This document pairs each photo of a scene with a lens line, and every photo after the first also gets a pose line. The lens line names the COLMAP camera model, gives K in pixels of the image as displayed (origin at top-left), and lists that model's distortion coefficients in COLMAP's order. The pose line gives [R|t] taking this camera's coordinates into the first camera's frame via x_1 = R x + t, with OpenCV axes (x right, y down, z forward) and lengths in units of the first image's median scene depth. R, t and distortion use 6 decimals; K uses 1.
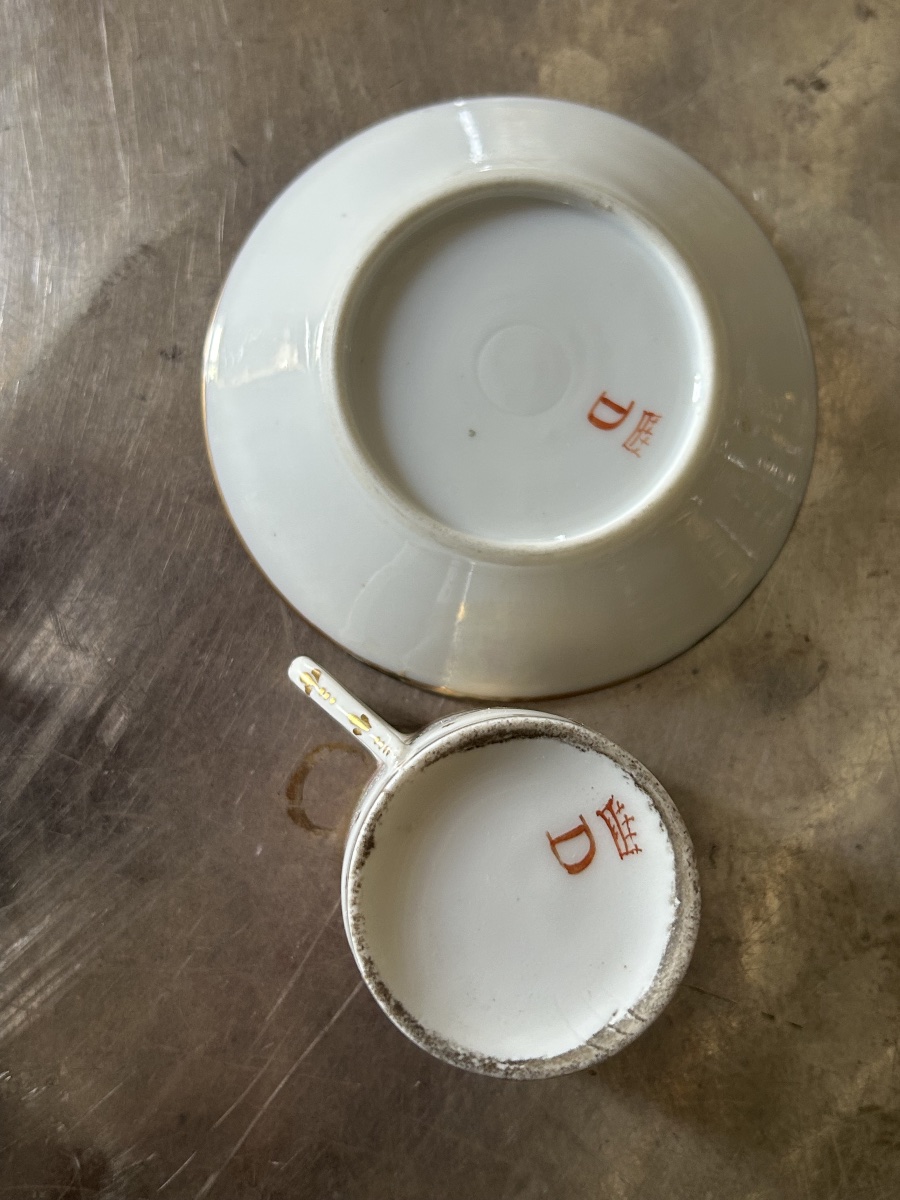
lens RADIAL K [[1324.3, 0, 399.2], [0, 1324.3, 593.9], [0, 0, 1]] dist [0.009819, 0.000000]
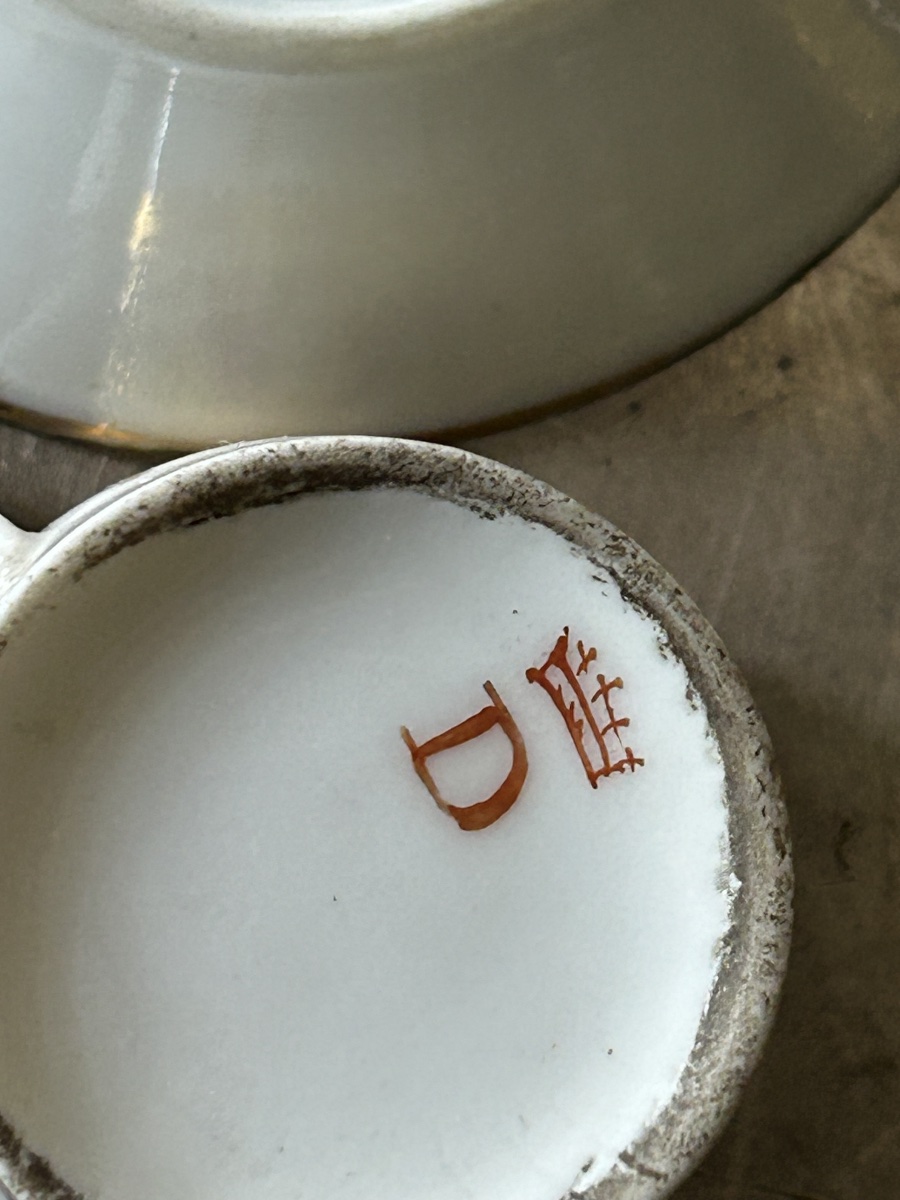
lens RADIAL K [[4660.8, 0, 450.9], [0, 4660.8, 600.8], [0, 0, 1]] dist [0.239699, 0.000000]
pose [[0.990945, -0.036436, 0.129229, -0.050515], [0.030460, 0.998386, 0.047927, 0.077515], [-0.130767, -0.043557, 0.990456, -0.359431]]
